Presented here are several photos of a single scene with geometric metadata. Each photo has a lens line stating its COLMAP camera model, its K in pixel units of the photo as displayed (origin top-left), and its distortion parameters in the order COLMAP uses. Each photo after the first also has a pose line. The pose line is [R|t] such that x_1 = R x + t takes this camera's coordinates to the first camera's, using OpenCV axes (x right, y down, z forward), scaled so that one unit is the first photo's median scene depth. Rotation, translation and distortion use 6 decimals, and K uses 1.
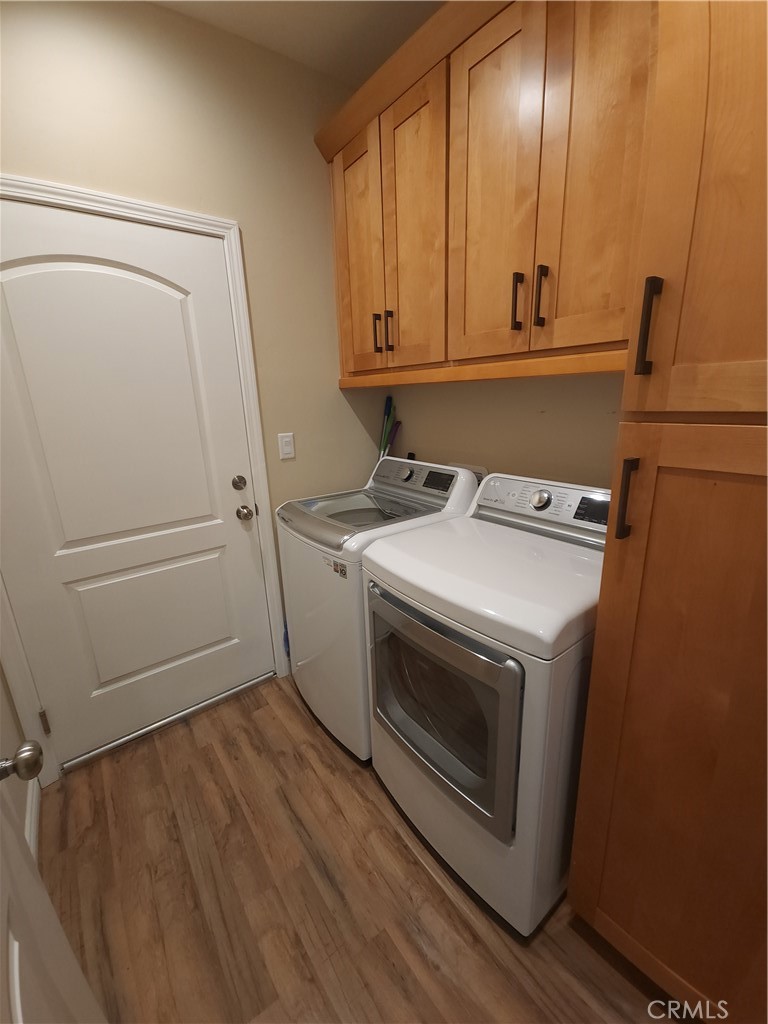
lens RADIAL K [[412.4, 0, 403.2], [0, 412.4, 508.1], [0, 0, 1]] dist [-0.000384, -0.000008]
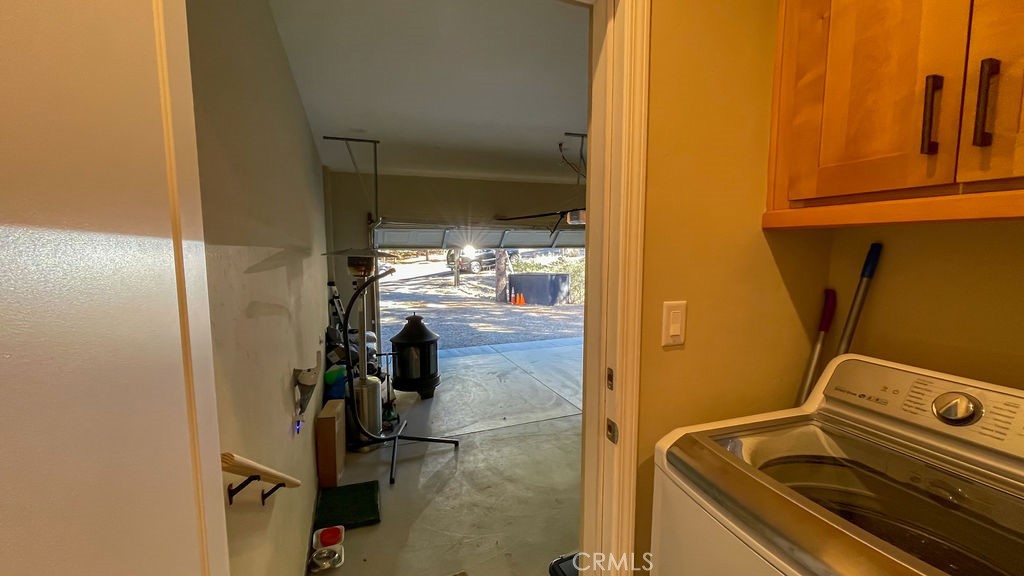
lens RADIAL K [[422.5, 0, 512.0], [0, 422.5, 288.0], [0, 0, 1]] dist [0.000651, 0.000214]
pose [[0.948834, 0.053968, -0.311129, -0.295967], [-0.103069, 0.984254, -0.143597, -0.085635], [0.298481, 0.168318, 0.939456, 0.347412]]
